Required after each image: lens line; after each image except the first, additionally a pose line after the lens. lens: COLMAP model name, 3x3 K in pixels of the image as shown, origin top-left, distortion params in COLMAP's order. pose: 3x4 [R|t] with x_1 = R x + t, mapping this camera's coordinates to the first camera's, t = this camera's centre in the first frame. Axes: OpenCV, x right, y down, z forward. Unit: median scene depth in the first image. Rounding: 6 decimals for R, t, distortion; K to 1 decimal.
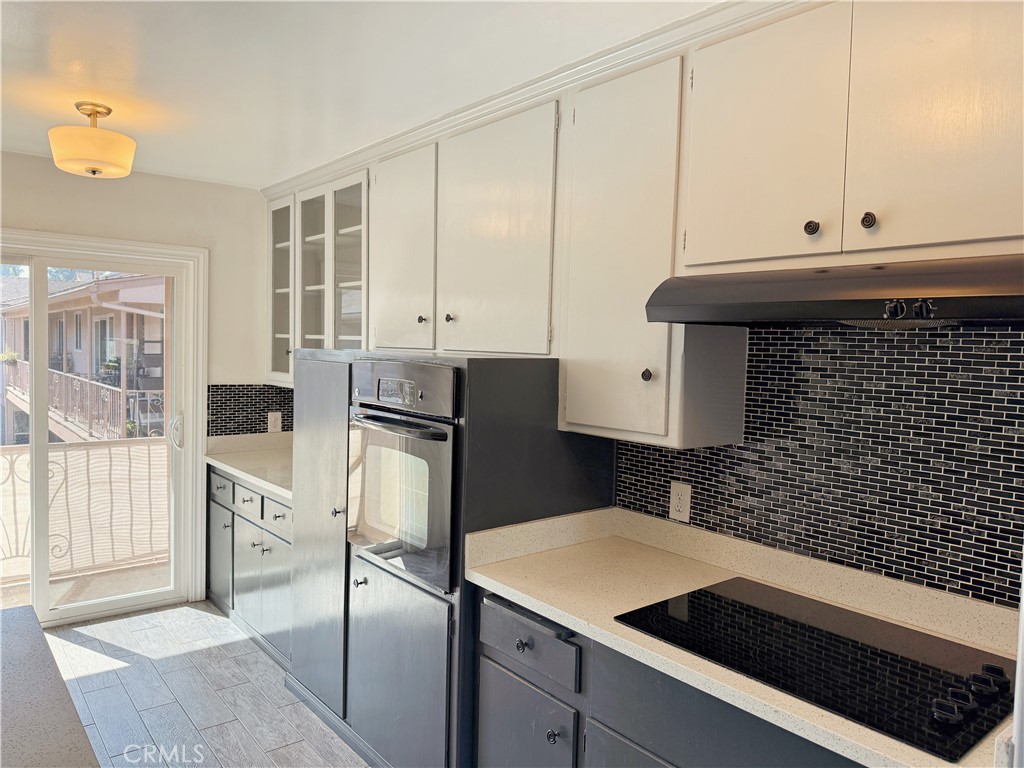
lens RADIAL K [[709.7, 0, 514.1], [0, 709.7, 380.9], [0, 0, 1]] dist [0.050712, -0.066877]
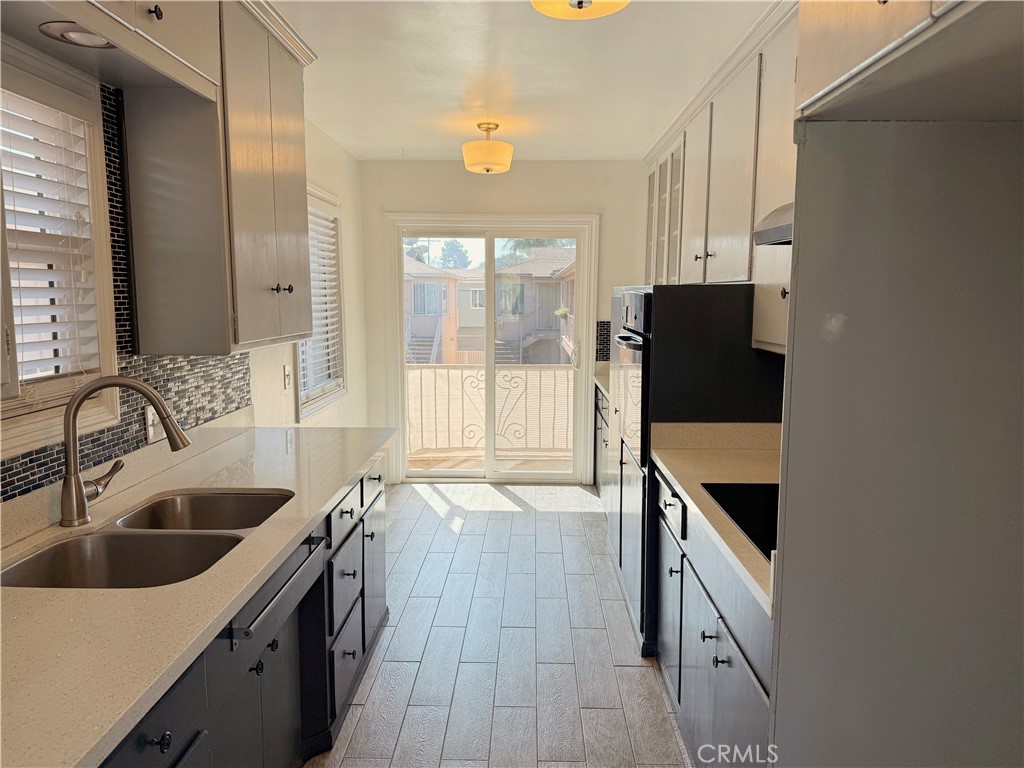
lens RADIAL K [[709.7, 0, 534.7], [0, 709.7, 391.6], [0, 0, 1]] dist [0.050712, -0.066877]
pose [[0.770084, 0.062768, -0.634847, 0.408727], [-0.015112, 0.996663, 0.080210, 0.041007], [0.637764, -0.052175, 0.768463, -0.087694]]
